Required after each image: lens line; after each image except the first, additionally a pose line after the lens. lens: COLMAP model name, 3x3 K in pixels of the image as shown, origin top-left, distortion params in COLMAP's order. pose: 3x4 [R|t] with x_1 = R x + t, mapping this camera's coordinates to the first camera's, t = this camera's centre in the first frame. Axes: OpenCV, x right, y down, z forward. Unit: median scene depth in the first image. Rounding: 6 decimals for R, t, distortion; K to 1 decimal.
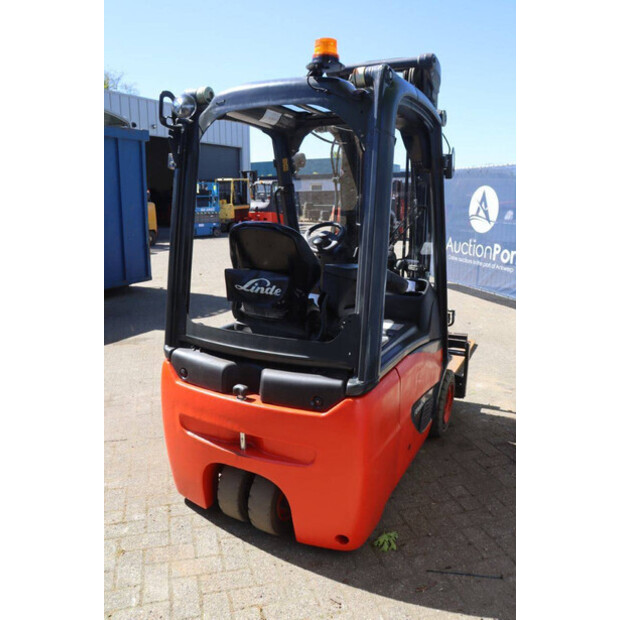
lens RADIAL K [[509.1, 0, 310.6], [0, 509.1, 309.3], [0, 0, 1]] dist [-0.156040, 0.124902]
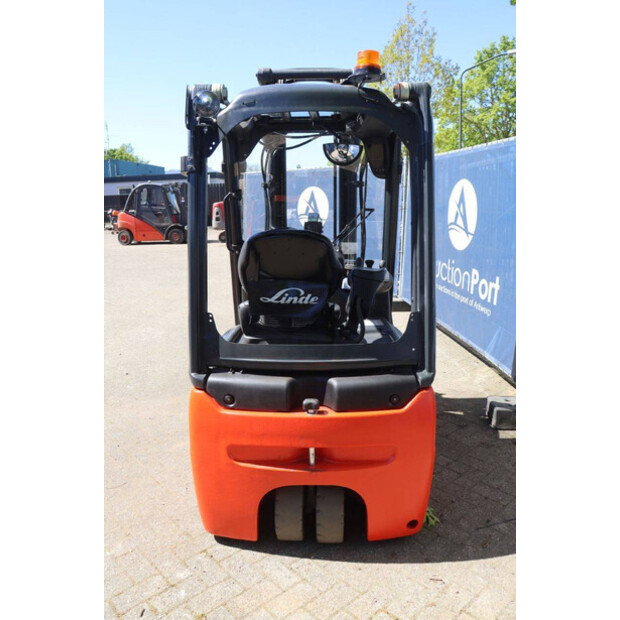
lens RADIAL K [[509.1, 0, 316.6], [0, 509.1, 307.9], [0, 0, 1]] dist [-0.156040, 0.124902]
pose [[0.888659, -0.106687, 0.445986, -0.501650], [0.108380, 0.993871, 0.021795, -0.040200], [-0.445578, 0.028967, 0.894774, 0.116074]]
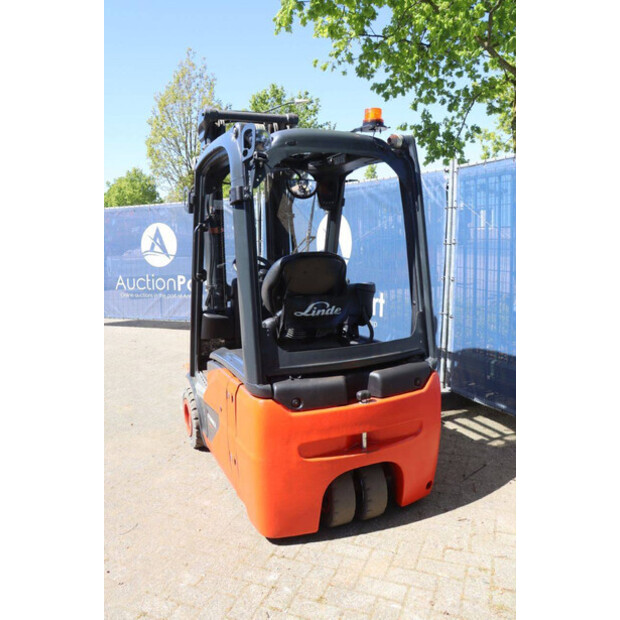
lens RADIAL K [[509.1, 0, 318.2], [0, 509.1, 305.4], [0, 0, 1]] dist [-0.156040, 0.124902]
pose [[0.607733, -0.130943, 0.783272, -0.997256], [0.195579, 0.980612, 0.012186, -0.068792], [-0.769681, 0.145785, 0.621560, 0.311980]]
